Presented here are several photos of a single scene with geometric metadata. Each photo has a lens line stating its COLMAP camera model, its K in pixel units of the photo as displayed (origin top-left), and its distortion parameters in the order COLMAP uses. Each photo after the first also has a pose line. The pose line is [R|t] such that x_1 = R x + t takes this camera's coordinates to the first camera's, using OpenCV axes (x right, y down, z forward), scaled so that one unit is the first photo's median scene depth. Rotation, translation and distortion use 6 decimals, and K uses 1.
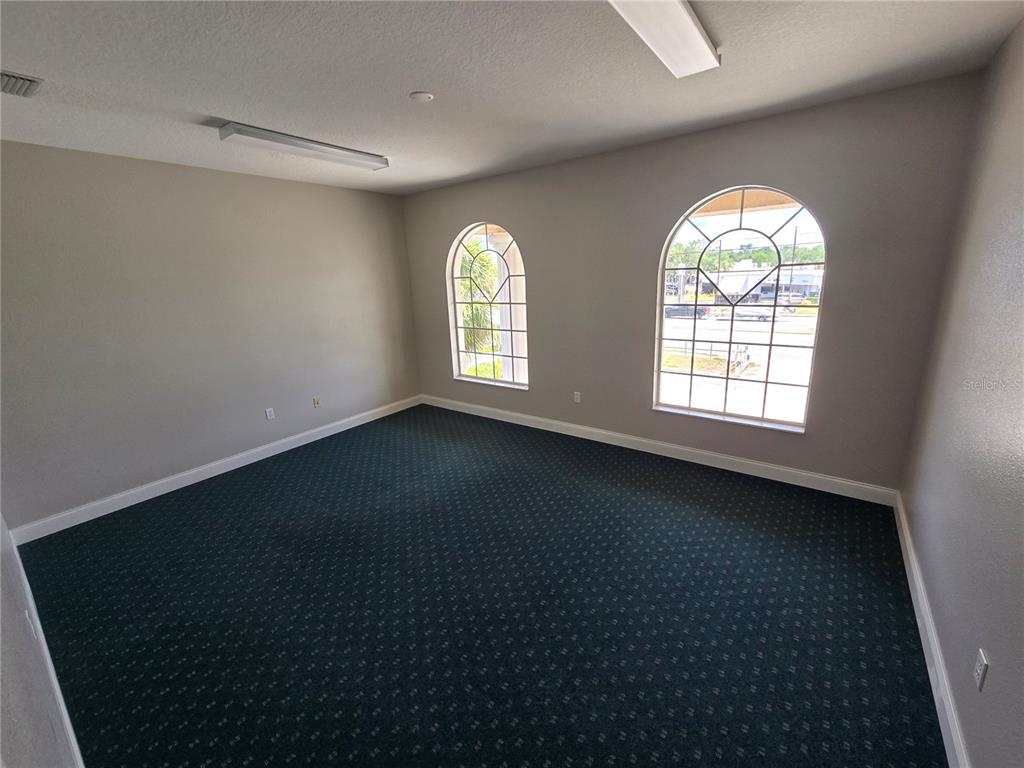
lens RADIAL K [[421.7, 0, 514.5], [0, 421.7, 375.9], [0, 0, 1]] dist [0.002831, 0.000299]
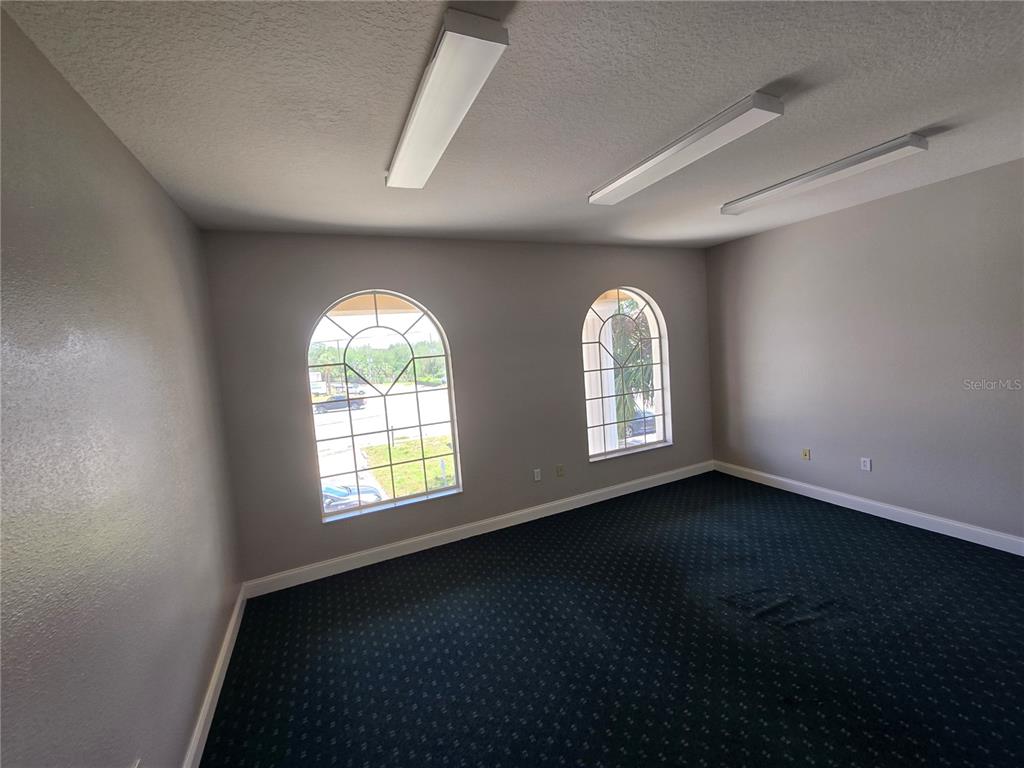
lens RADIAL K [[427.2, 0, 516.6], [0, 427.2, 386.6], [0, 0, 1]] dist [0.021682, 0.000050]
pose [[0.469703, -0.077961, 0.879375, -0.339104], [0.268608, 0.961488, -0.058231, -0.045931], [-0.840969, 0.263559, 0.472555, 0.250342]]
